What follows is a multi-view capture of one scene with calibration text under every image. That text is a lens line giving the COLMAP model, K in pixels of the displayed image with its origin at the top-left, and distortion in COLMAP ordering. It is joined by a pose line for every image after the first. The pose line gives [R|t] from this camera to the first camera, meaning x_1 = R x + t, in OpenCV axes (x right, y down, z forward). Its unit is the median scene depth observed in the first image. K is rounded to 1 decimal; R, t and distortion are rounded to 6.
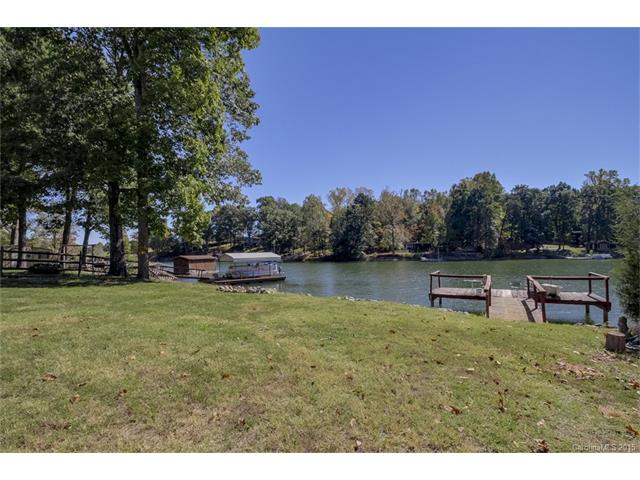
lens RADIAL K [[301.6, 0, 325.7], [0, 301.6, 248.6], [0, 0, 1]] dist [0.013422, -0.017261]
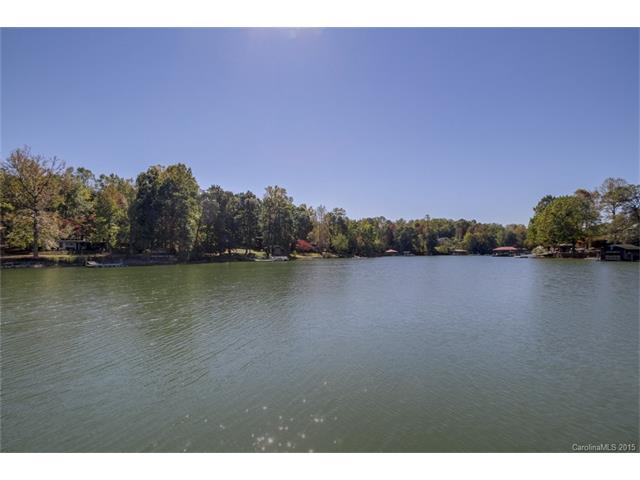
lens RADIAL K [[301.6, 0, 325.7], [0, 301.6, 248.6], [0, 0, 1]] dist [0.013422, -0.017261]
pose [[0.581827, 0.023943, 0.812960, 0.067424], [-0.009476, 0.999698, -0.022661, 0.009340], [-0.813257, 0.005481, 0.581879, 0.153528]]
